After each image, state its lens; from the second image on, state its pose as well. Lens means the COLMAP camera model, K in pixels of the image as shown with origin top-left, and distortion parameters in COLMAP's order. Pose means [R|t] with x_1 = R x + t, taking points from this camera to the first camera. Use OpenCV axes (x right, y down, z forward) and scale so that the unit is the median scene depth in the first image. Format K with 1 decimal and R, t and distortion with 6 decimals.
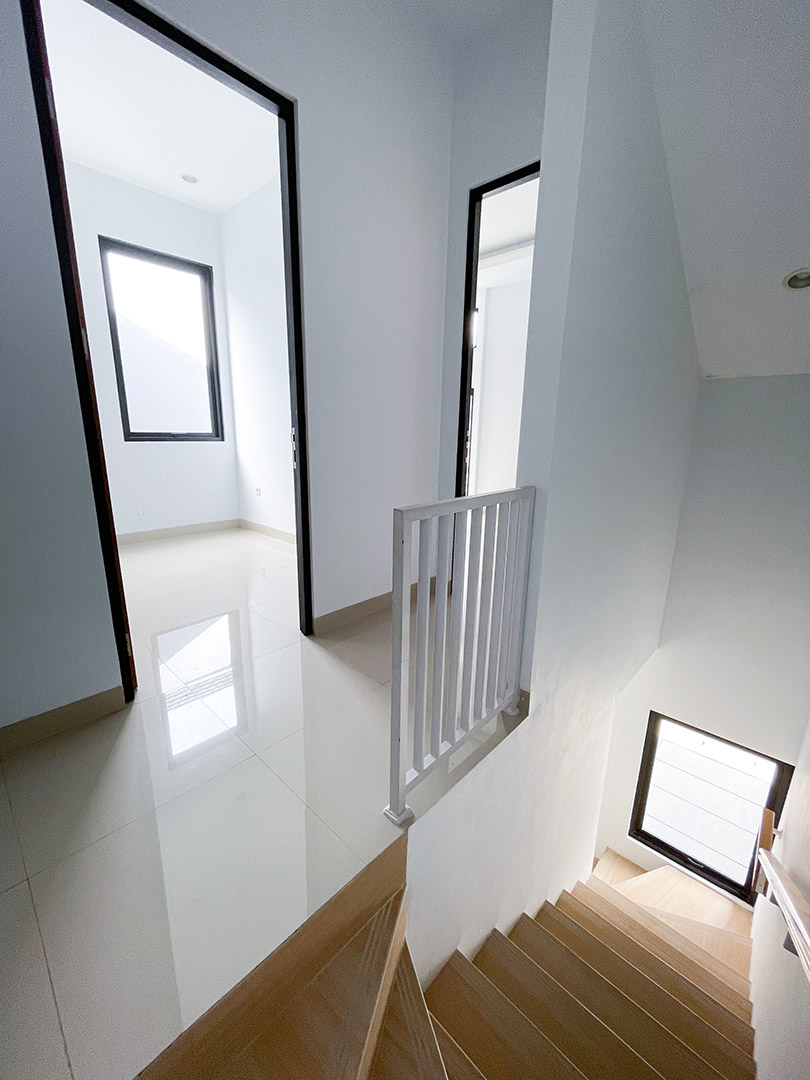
lens RADIAL K [[436.8, 0, 402.1], [0, 436.8, 540.9], [0, 0, 1]] dist [0.002552, 0.000146]
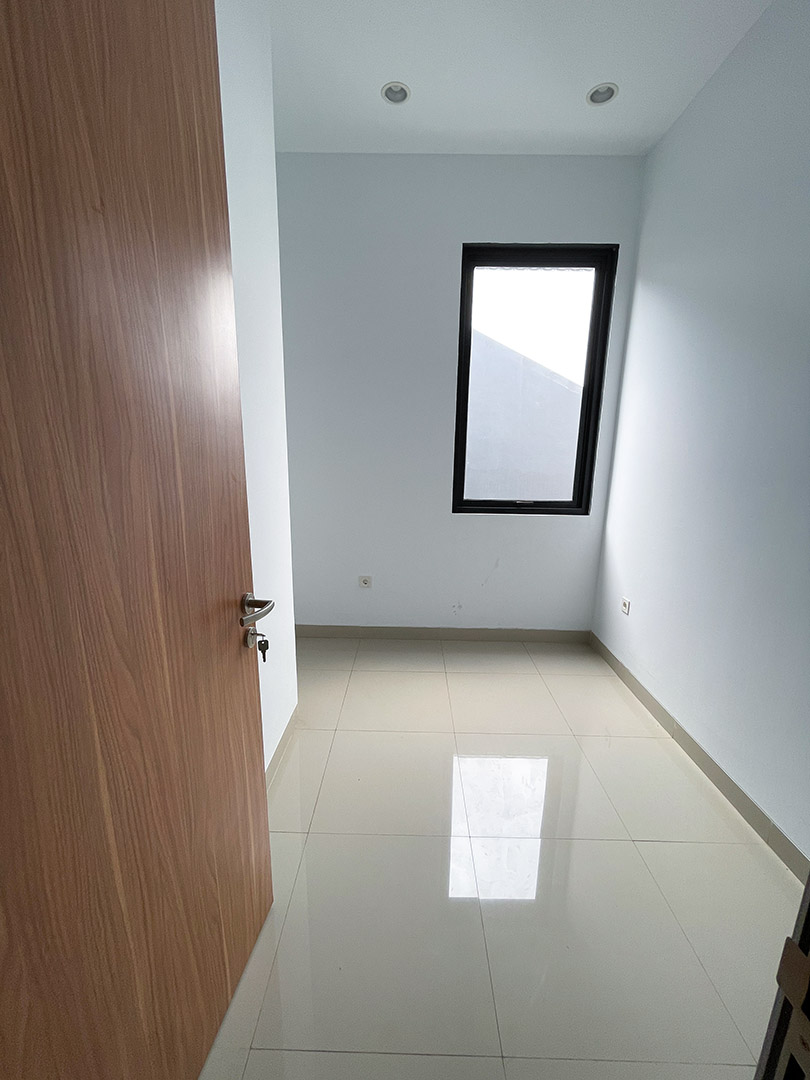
lens RADIAL K [[436.8, 0, 401.5], [0, 436.8, 539.7], [0, 0, 1]] dist [0.002552, 0.000146]
pose [[0.674636, 0.149378, -0.722878, -0.120334], [-0.179057, 0.983178, 0.036060, -0.168030], [0.716104, 0.105109, 0.690034, 0.361709]]
